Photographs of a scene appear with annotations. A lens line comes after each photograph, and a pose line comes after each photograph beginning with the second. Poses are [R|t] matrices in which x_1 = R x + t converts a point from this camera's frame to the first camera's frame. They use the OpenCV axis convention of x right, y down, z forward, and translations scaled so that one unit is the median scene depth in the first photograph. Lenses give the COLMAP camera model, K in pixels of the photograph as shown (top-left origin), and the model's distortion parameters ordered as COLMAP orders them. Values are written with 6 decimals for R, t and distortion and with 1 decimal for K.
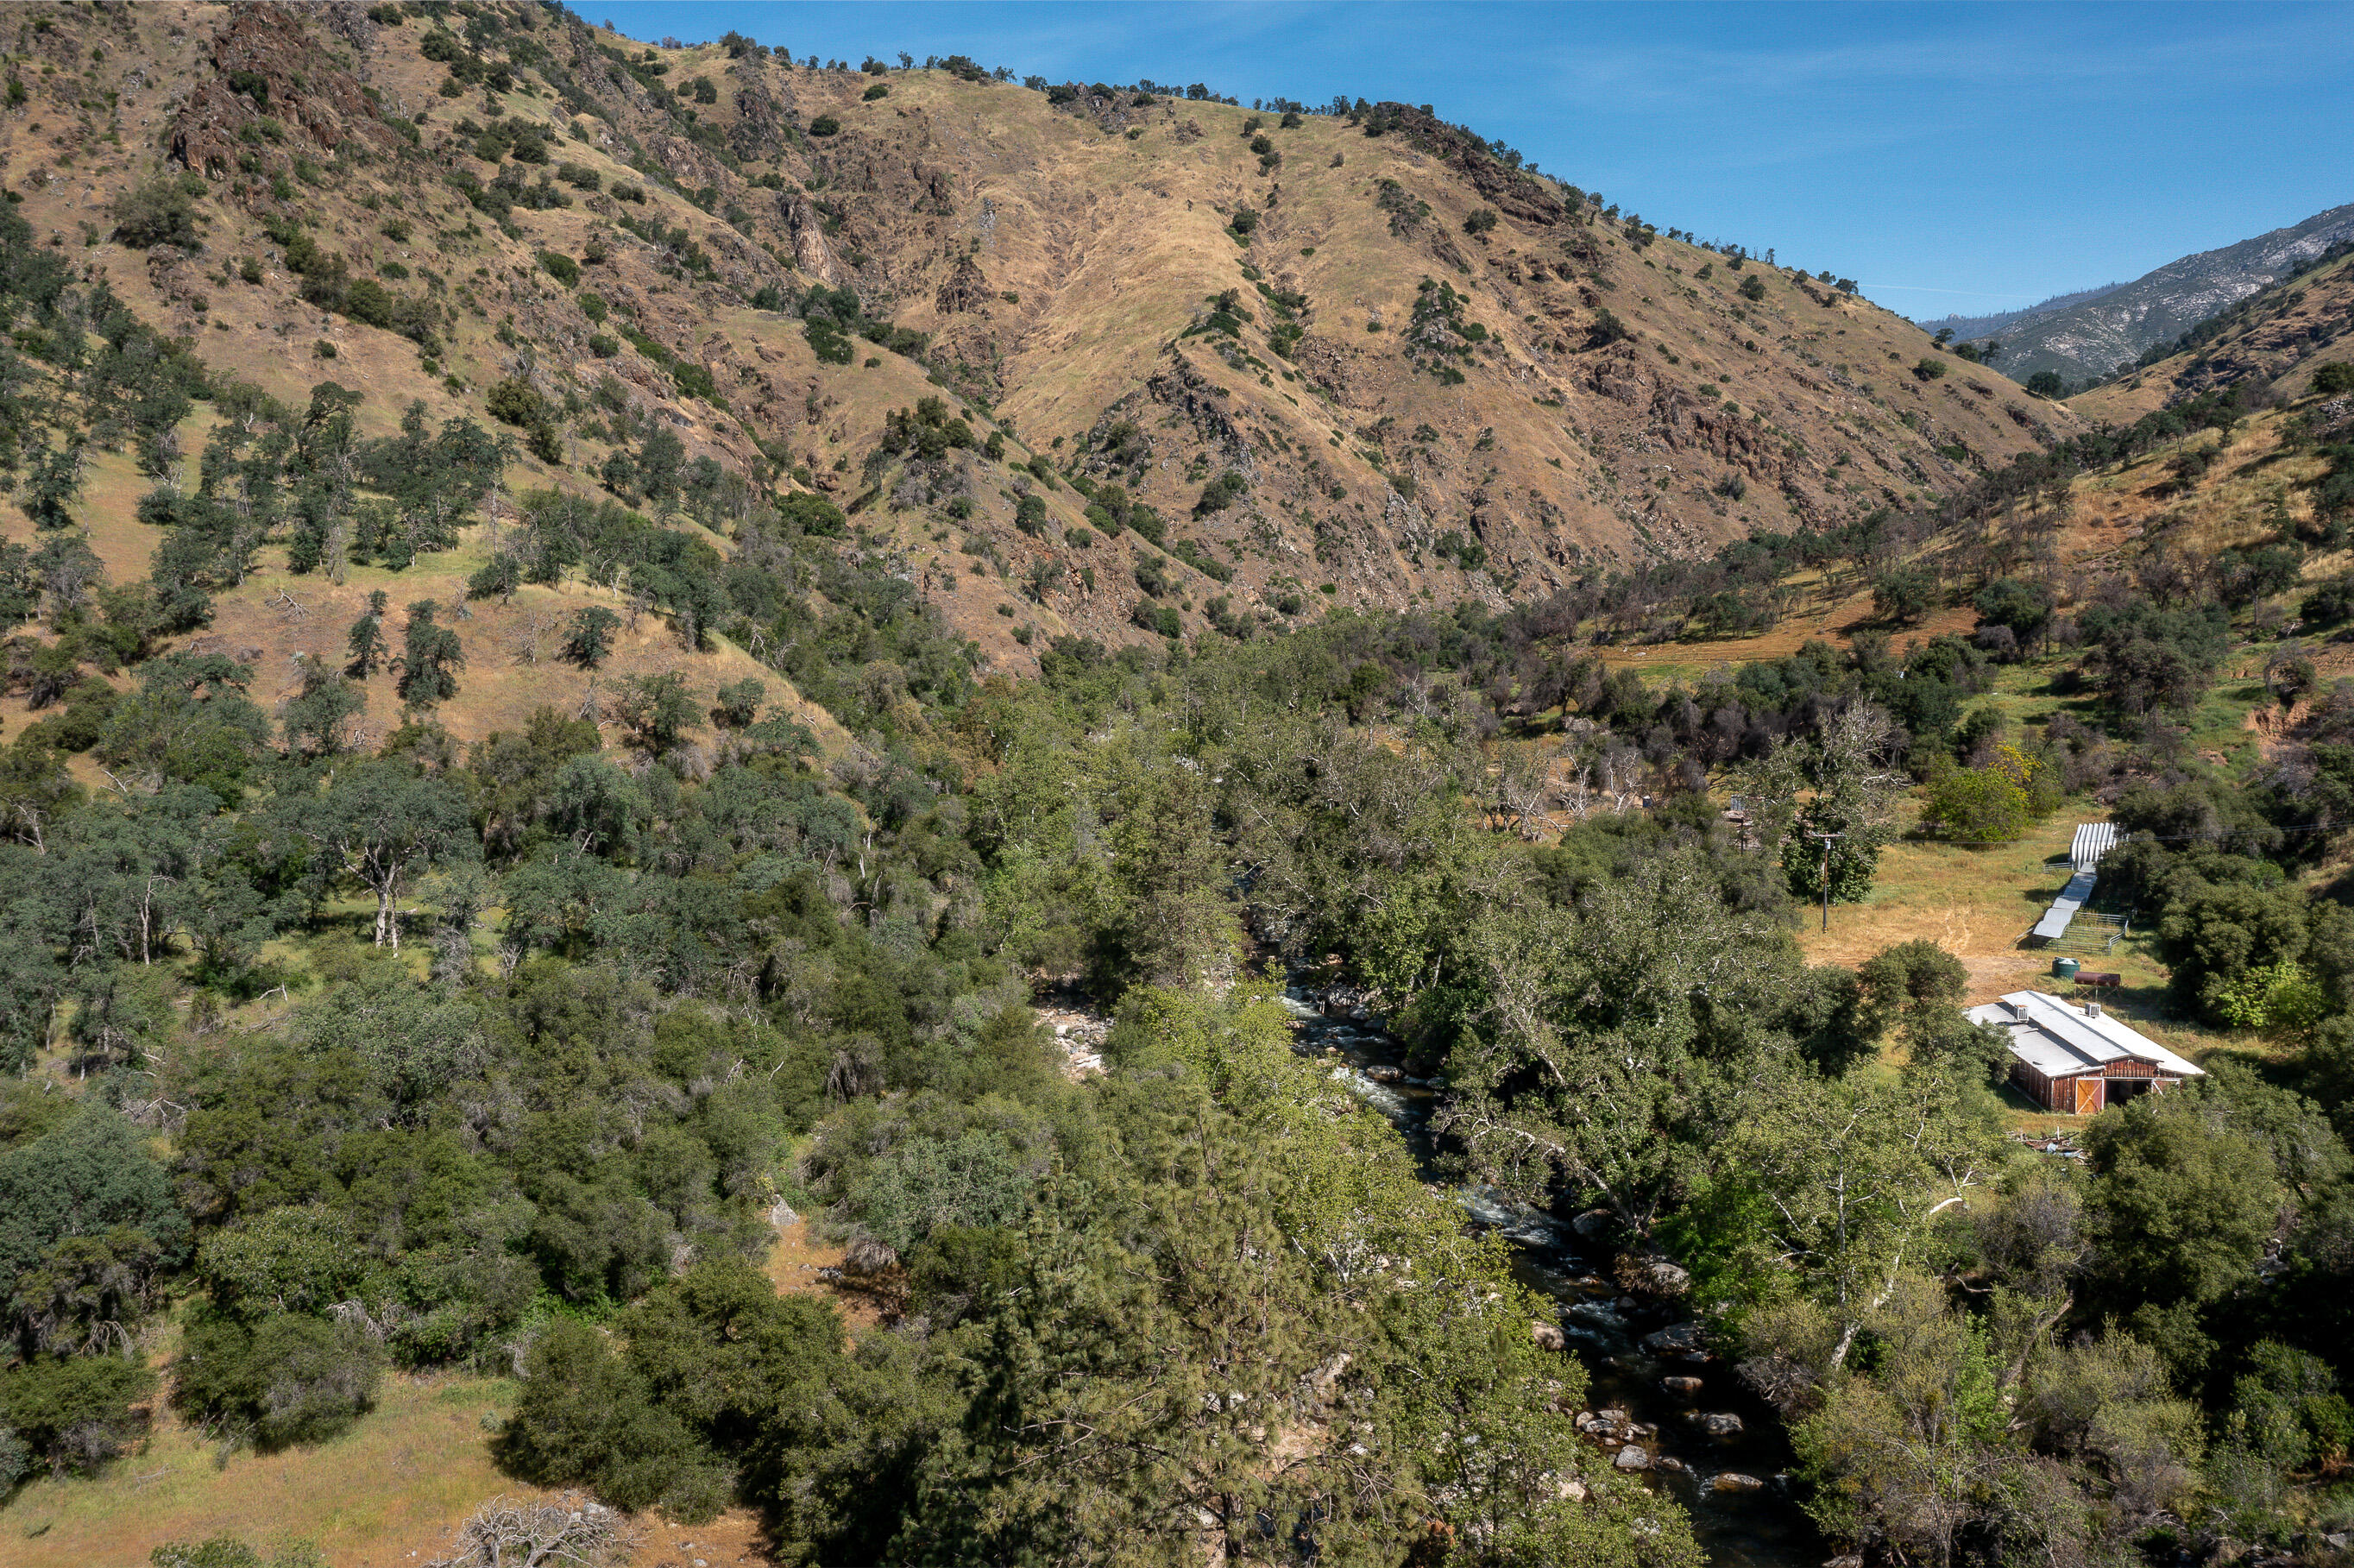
lens RADIAL K [[1876.3, 0, 1169.8], [0, 1876.3, 799.7], [0, 0, 1]] dist [-0.013470, 0.007996]
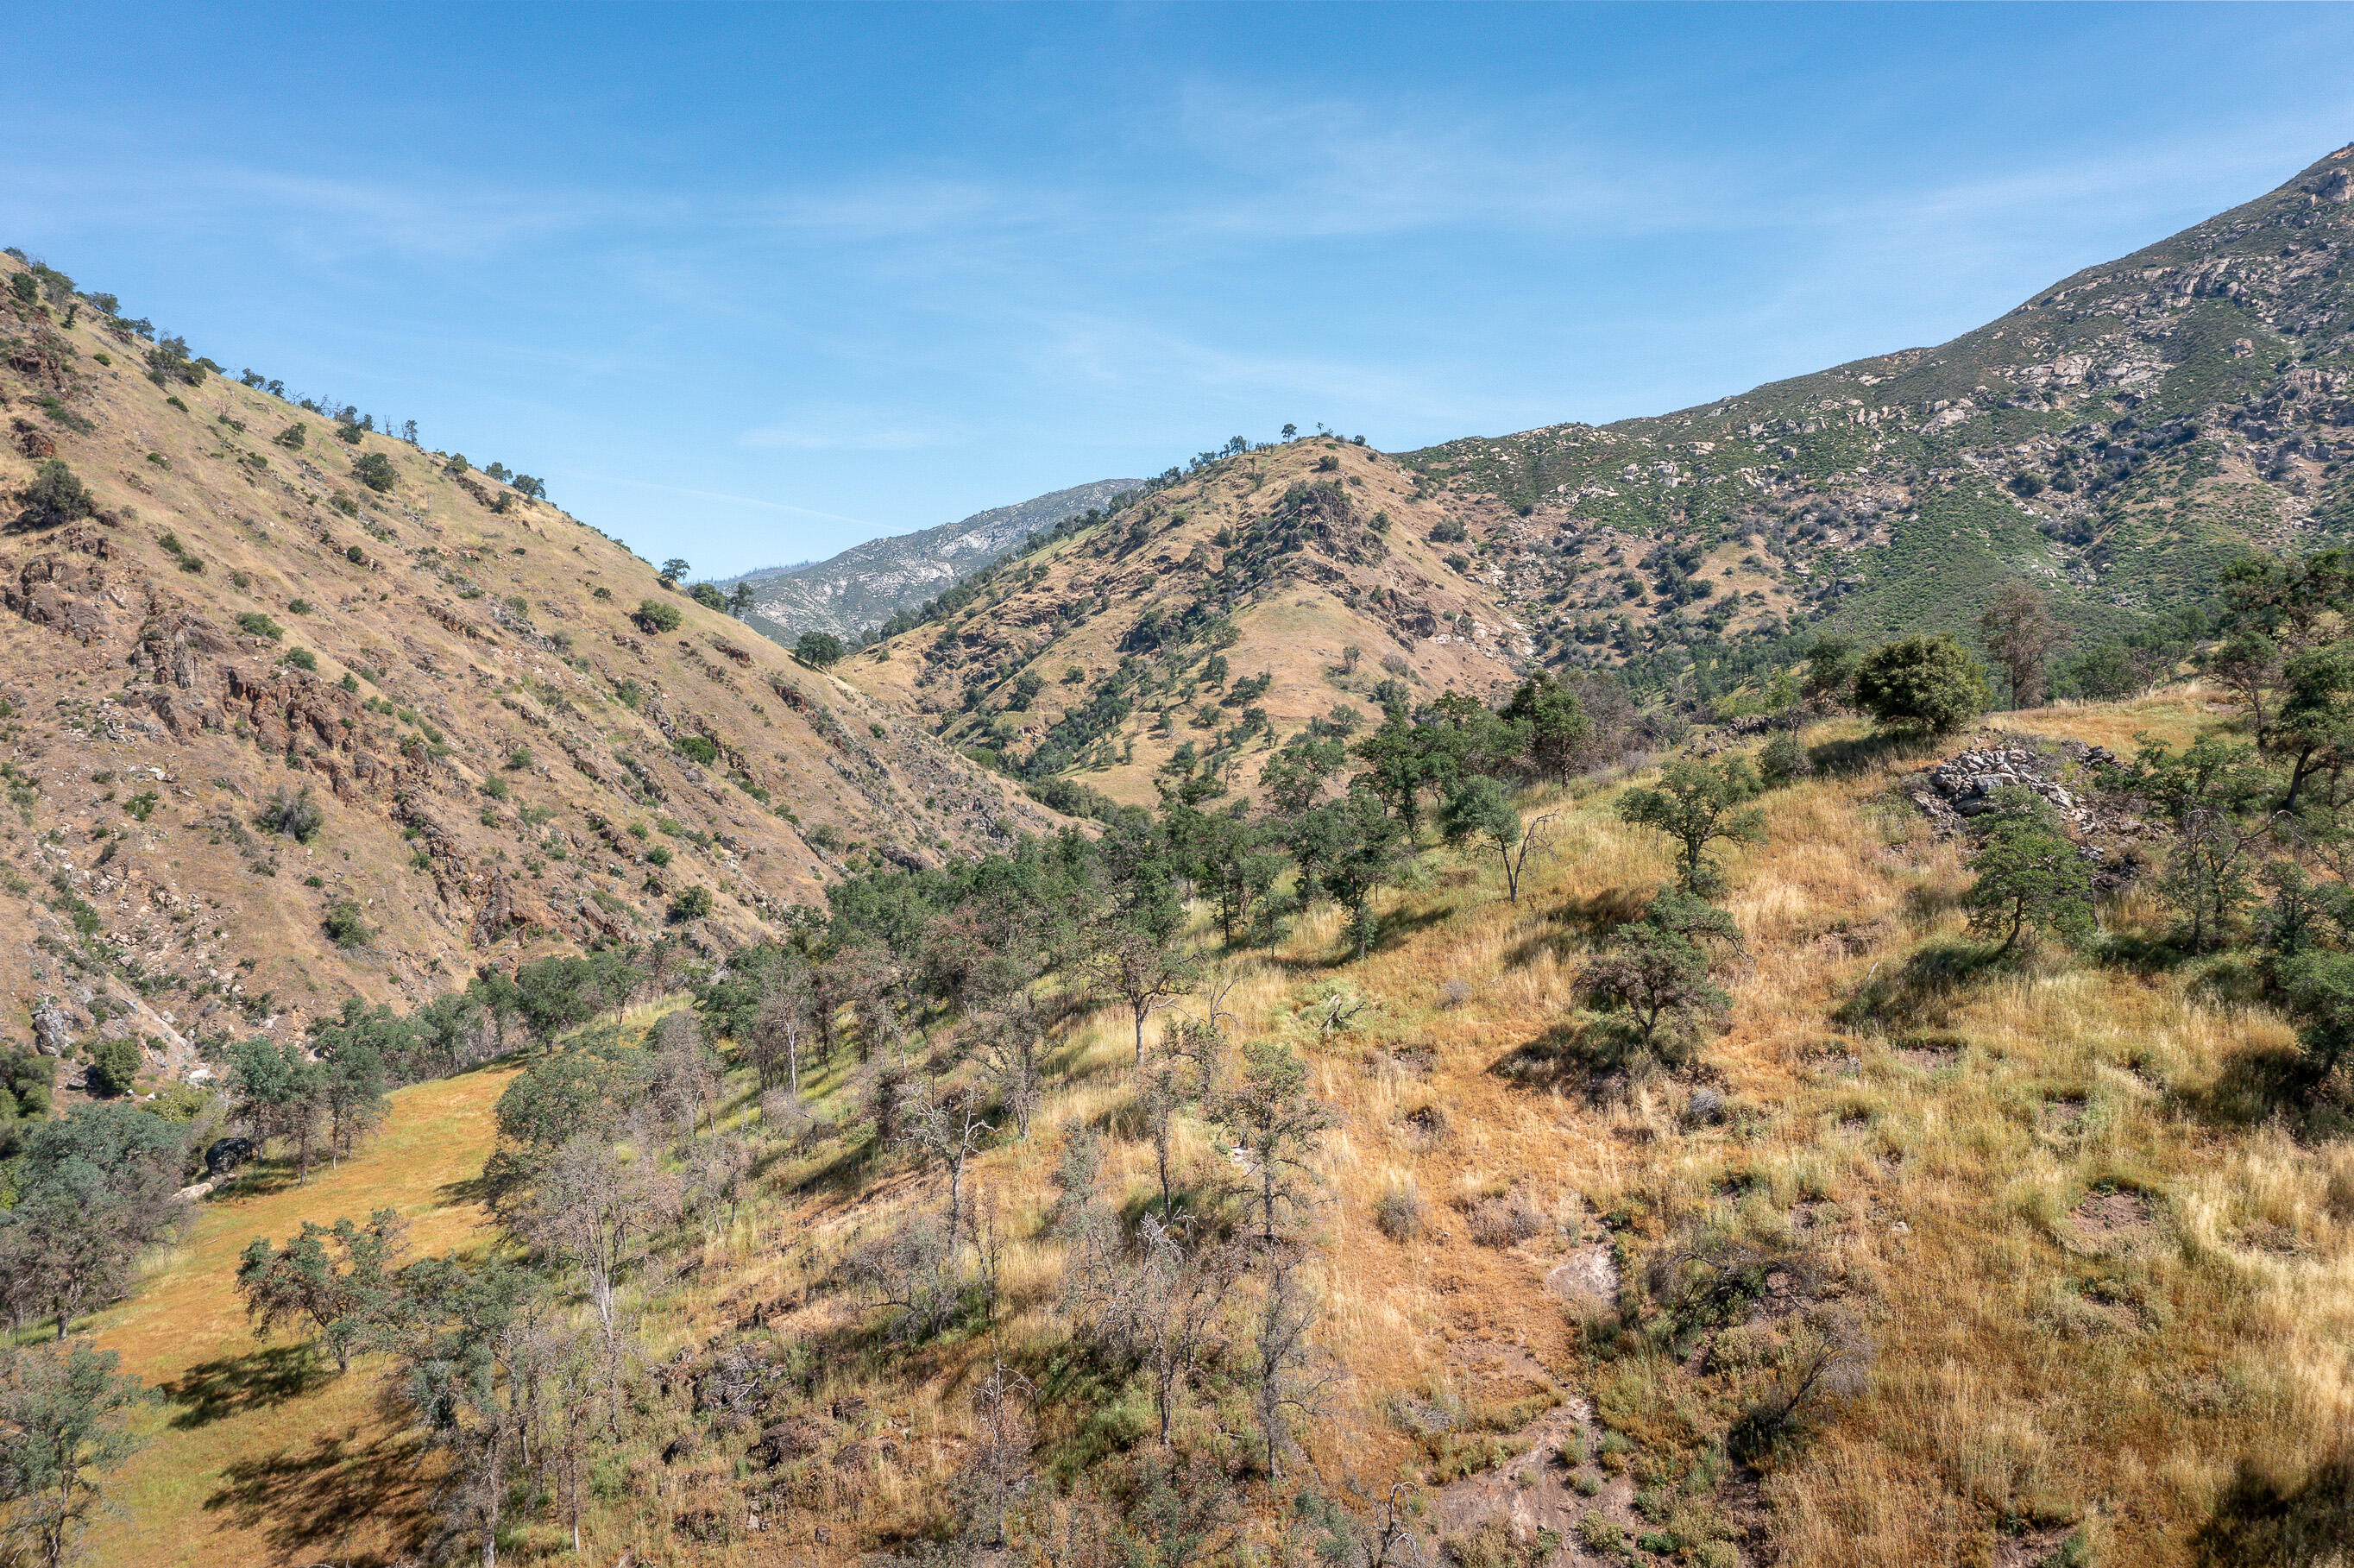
lens RADIAL K [[1876.3, 0, 1186.5], [0, 1876.3, 792.1], [0, 0, 1]] dist [-0.013470, 0.007996]
pose [[0.789244, 0.011686, 0.613969, 0.181630], [0.071833, 0.991198, -0.111205, -0.100222], [-0.609864, 0.131871, 0.781458, 0.460950]]
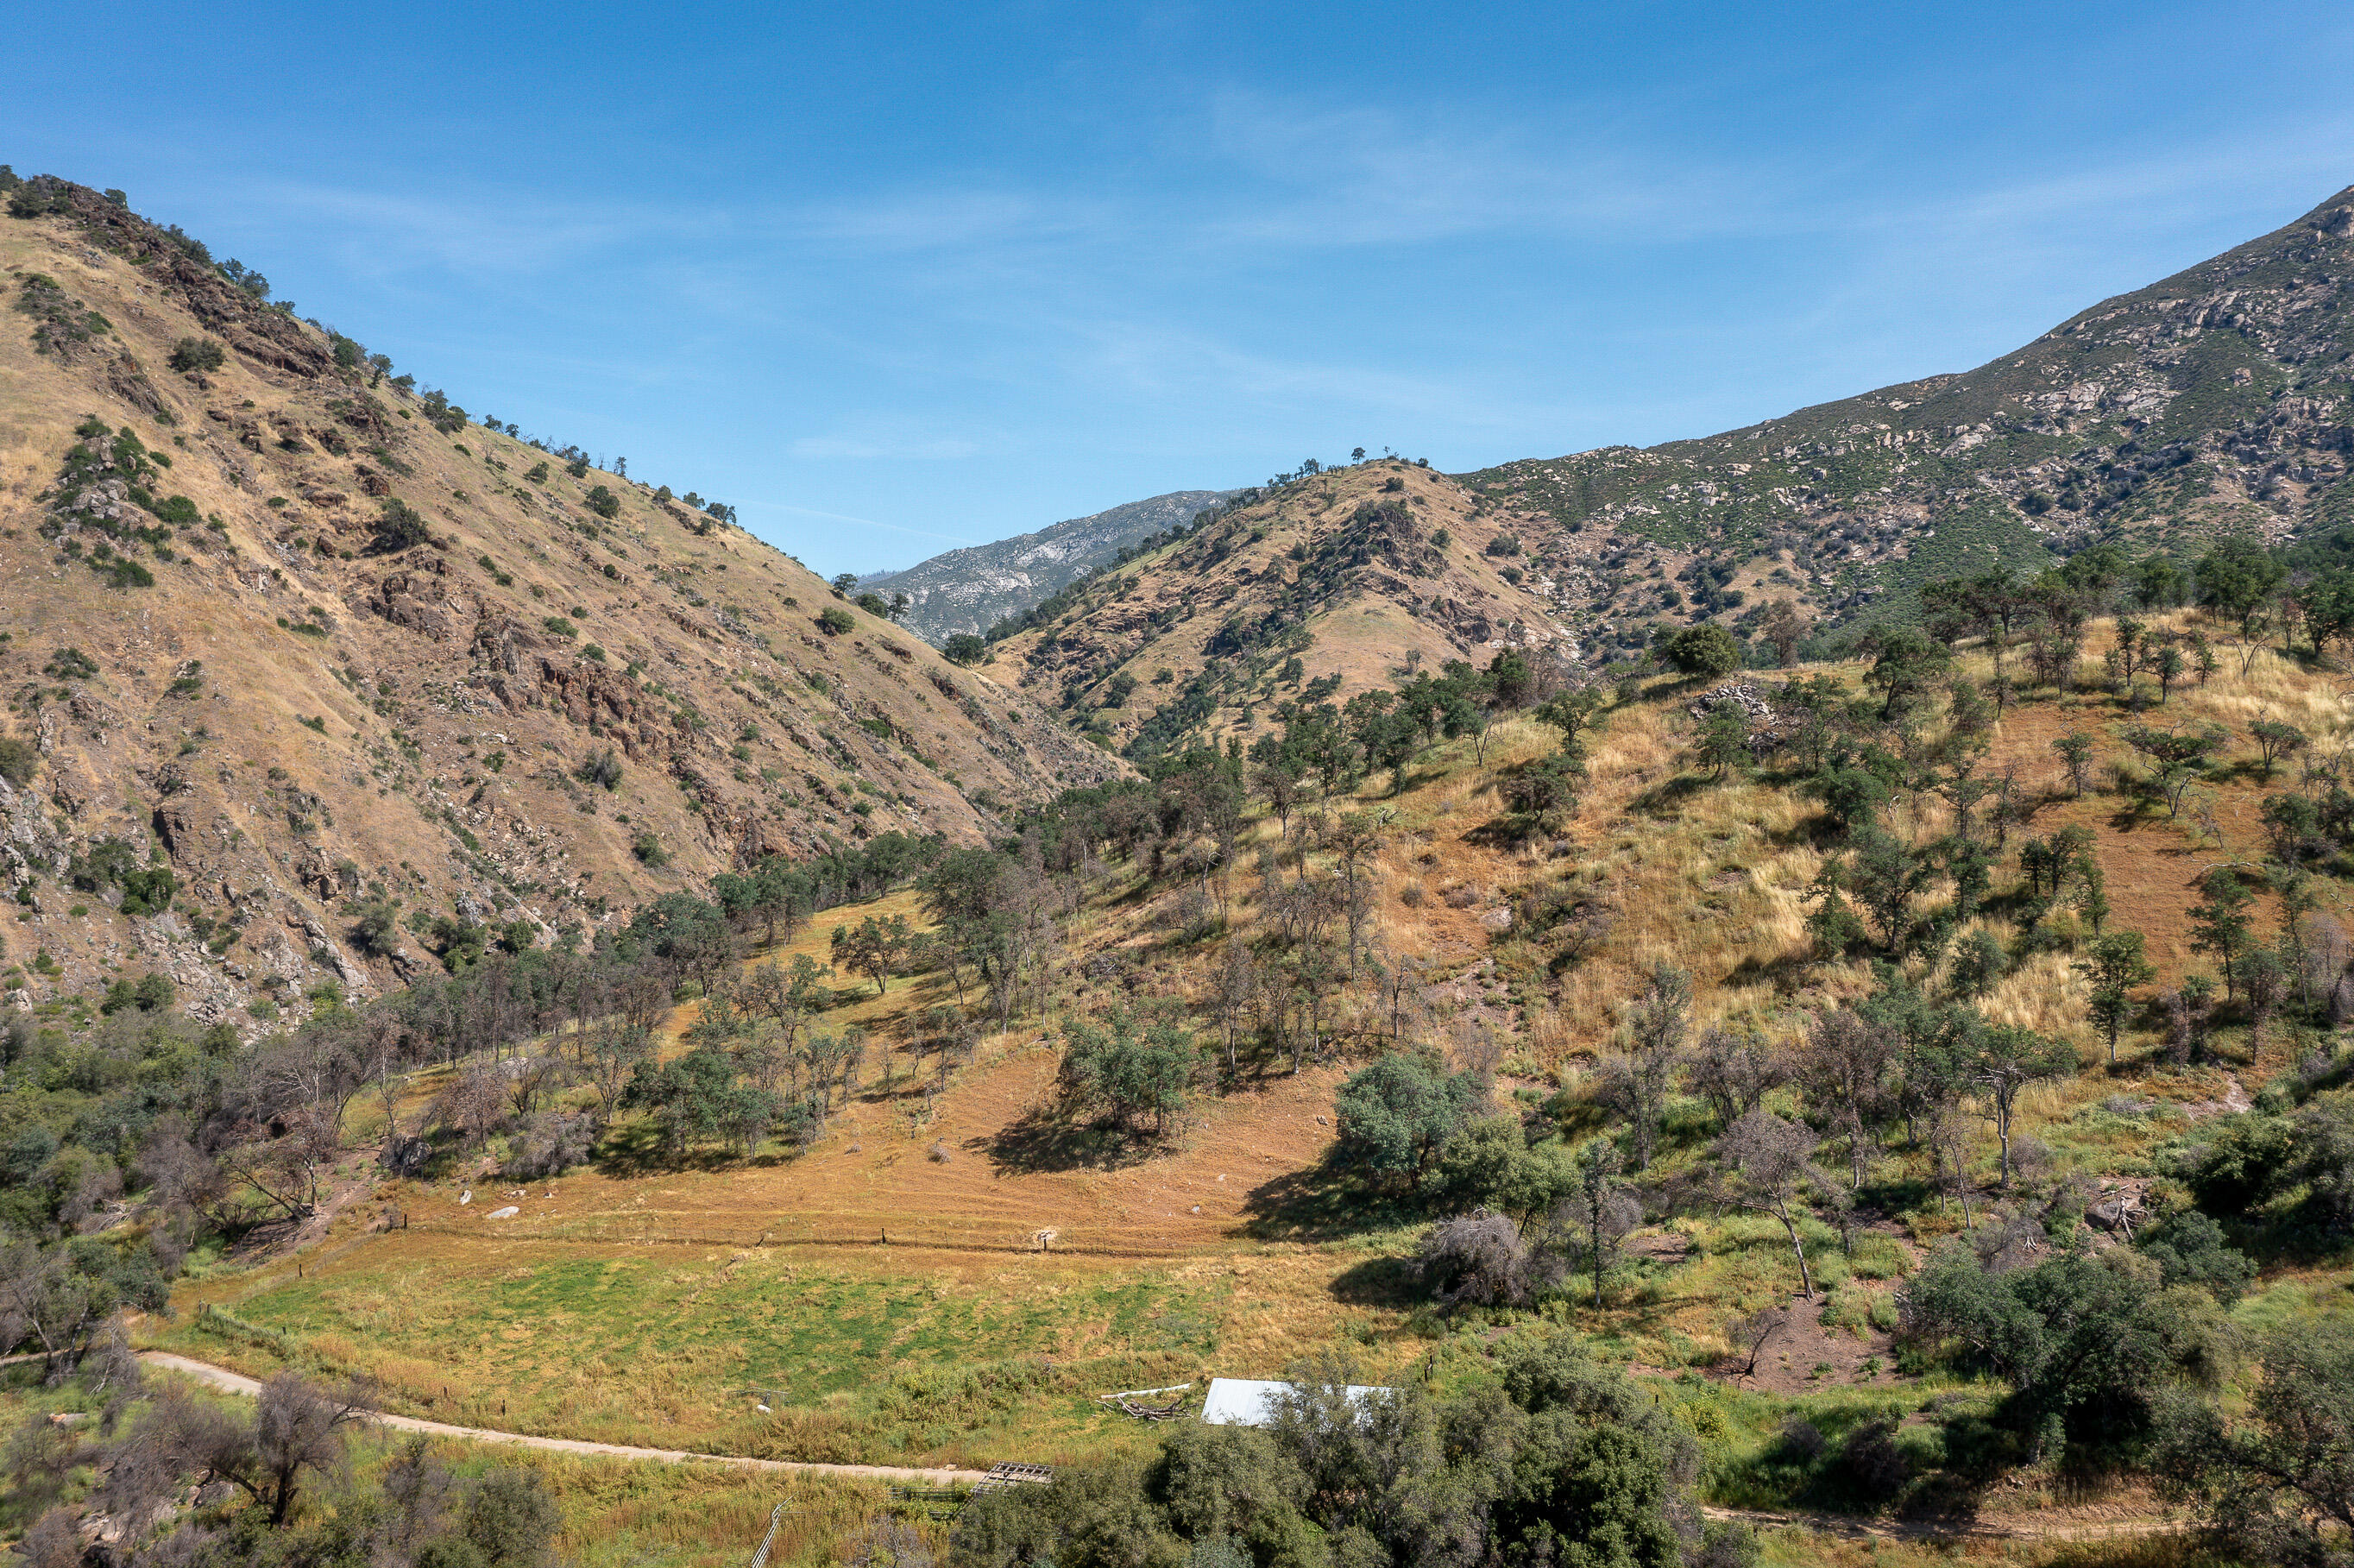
lens RADIAL K [[1876.3, 0, 1187.9], [0, 1876.3, 795.3], [0, 0, 1]] dist [-0.013470, 0.007996]
pose [[0.810063, 0.017161, 0.586091, 0.078949], [0.063460, 0.991134, -0.116731, -0.067206], [-0.582898, 0.131753, 0.801792, 0.347160]]
